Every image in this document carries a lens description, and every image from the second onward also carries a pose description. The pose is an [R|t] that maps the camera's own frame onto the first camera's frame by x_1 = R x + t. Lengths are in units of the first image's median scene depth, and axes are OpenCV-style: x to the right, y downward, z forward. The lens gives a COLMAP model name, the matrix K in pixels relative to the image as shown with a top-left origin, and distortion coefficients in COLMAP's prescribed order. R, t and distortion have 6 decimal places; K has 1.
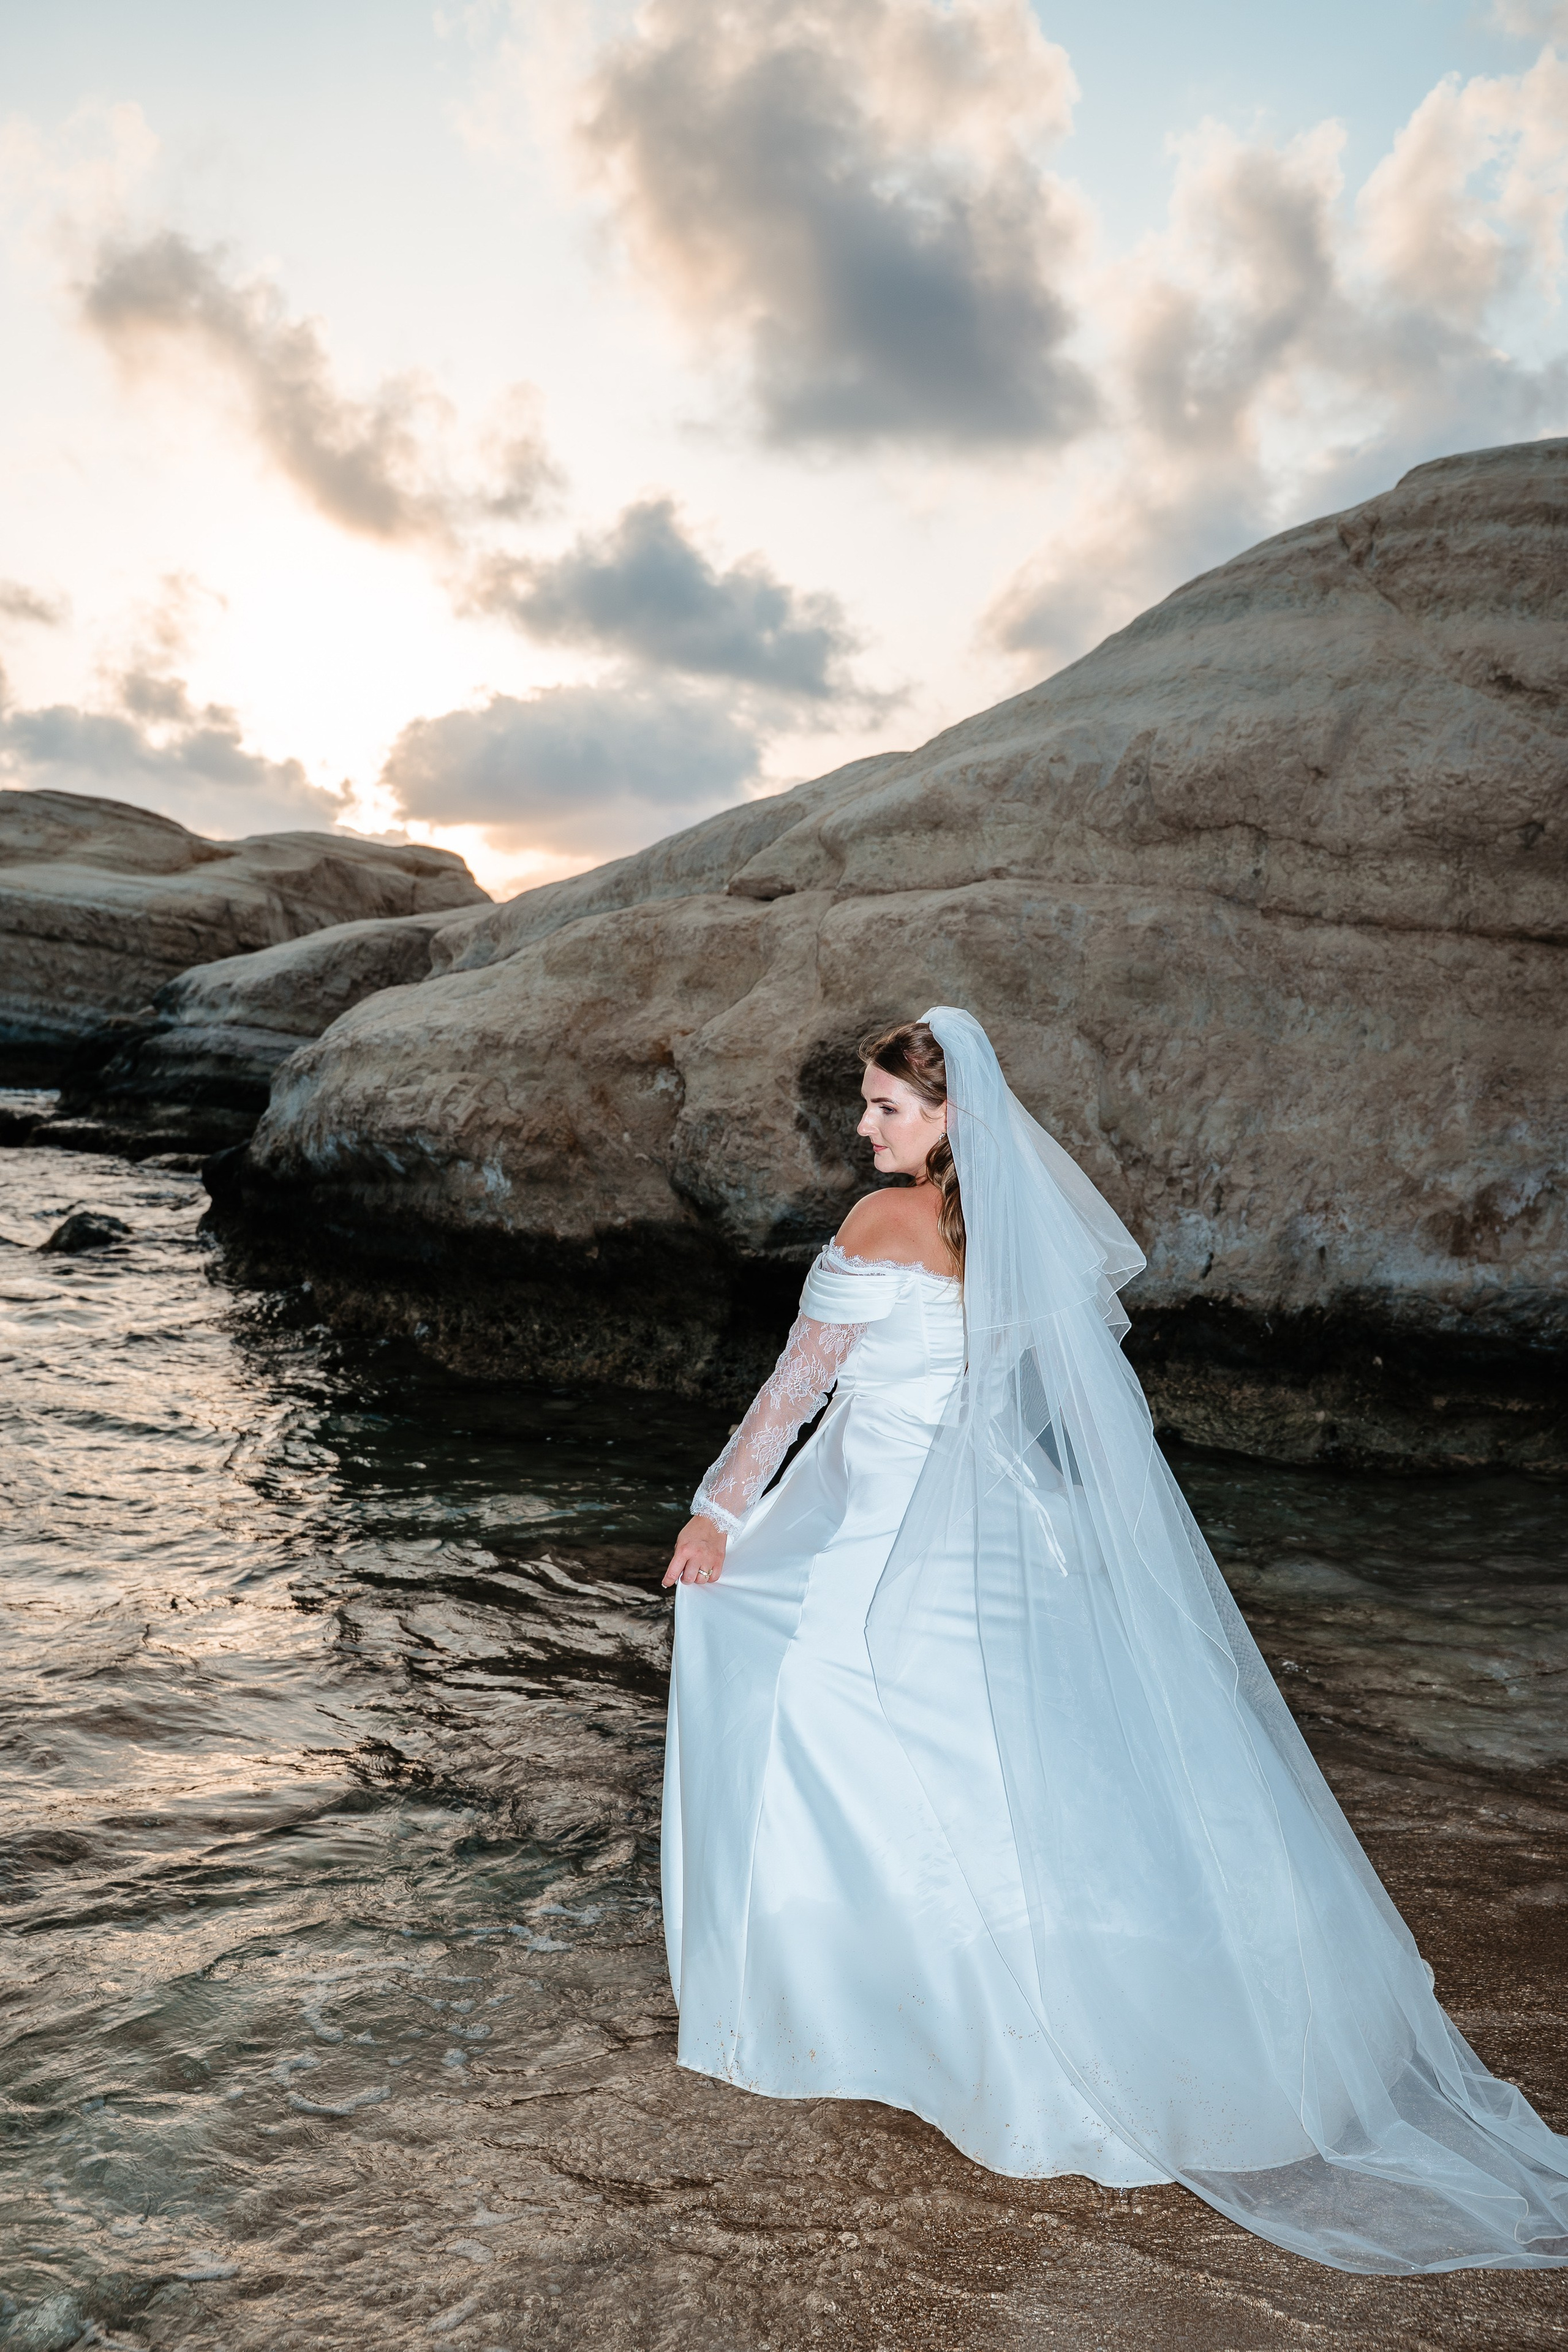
lens RADIAL K [[2379.1, 0, 784.0], [0, 2379.1, 1176.0], [0, 0, 1]] dist [0.004656, 0.016889]
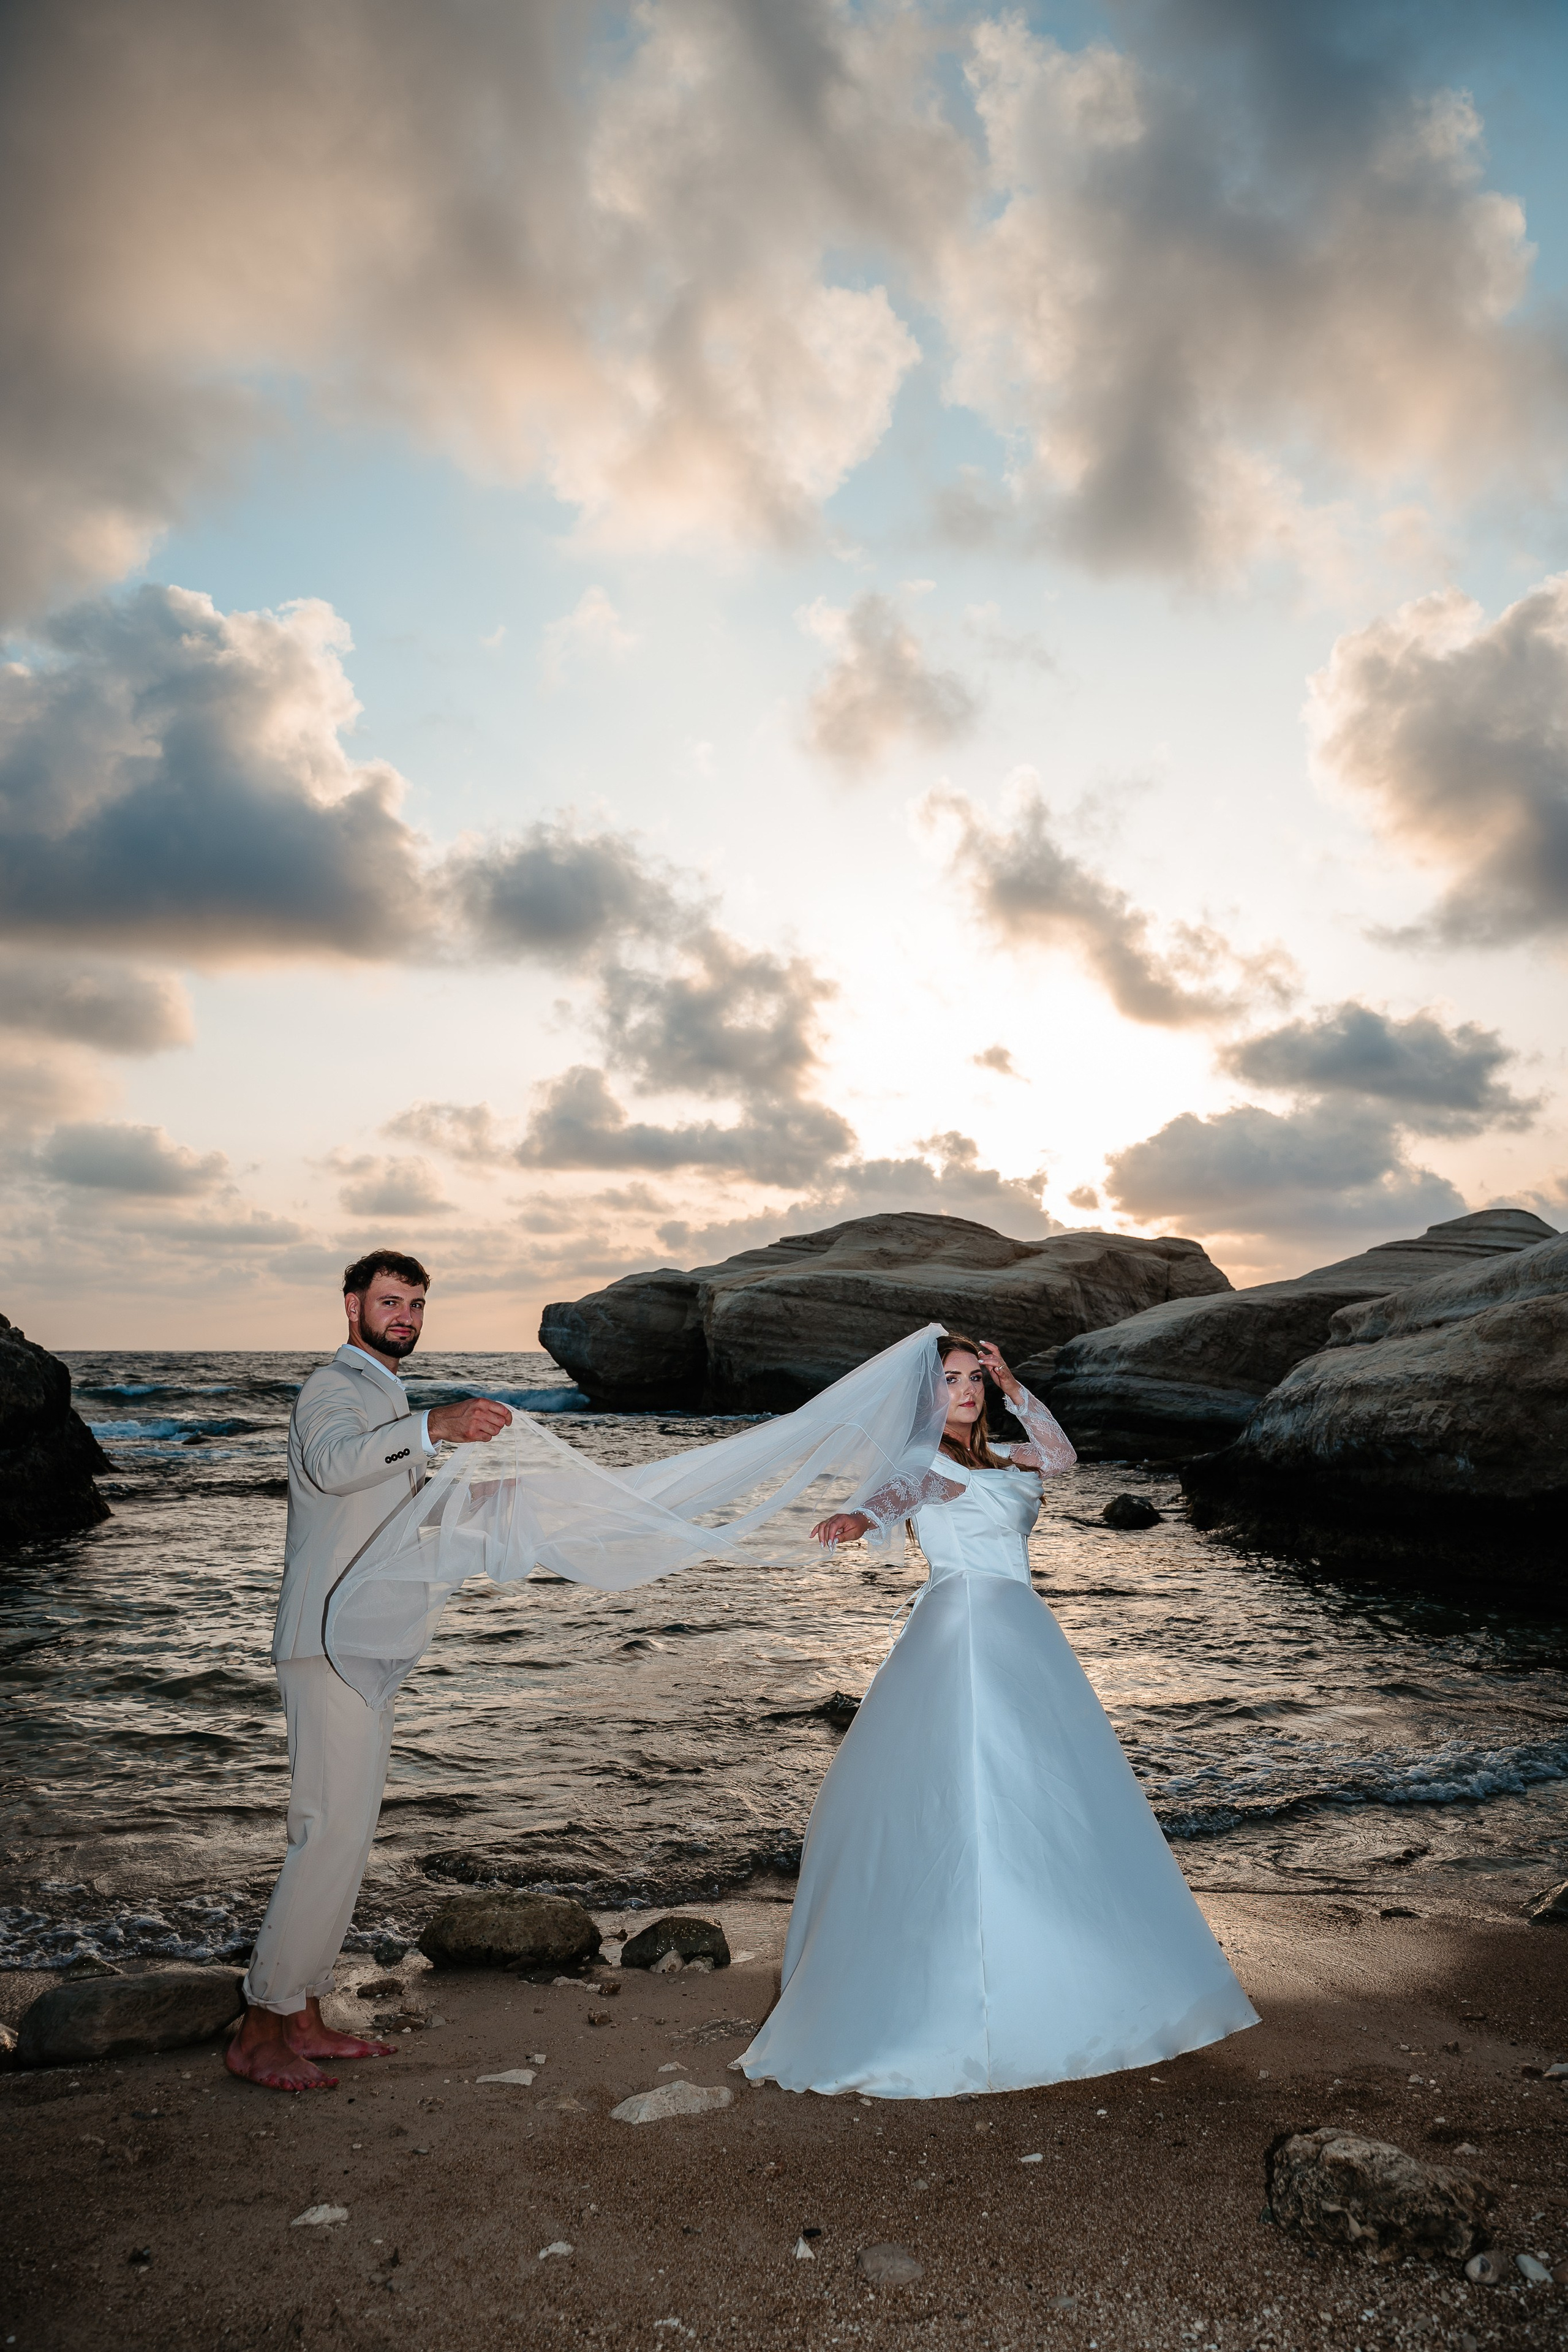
lens RADIAL K [[1880.0, 0, 784.0], [0, 1880.0, 1176.0], [0, 0, 1]] dist [0.001341, 0.002656]
pose [[0.950507, -0.059126, -0.305027, -0.164808], [0.008042, 0.986080, -0.166079, 0.018216], [0.310600, 0.155406, 0.937751, -0.445444]]
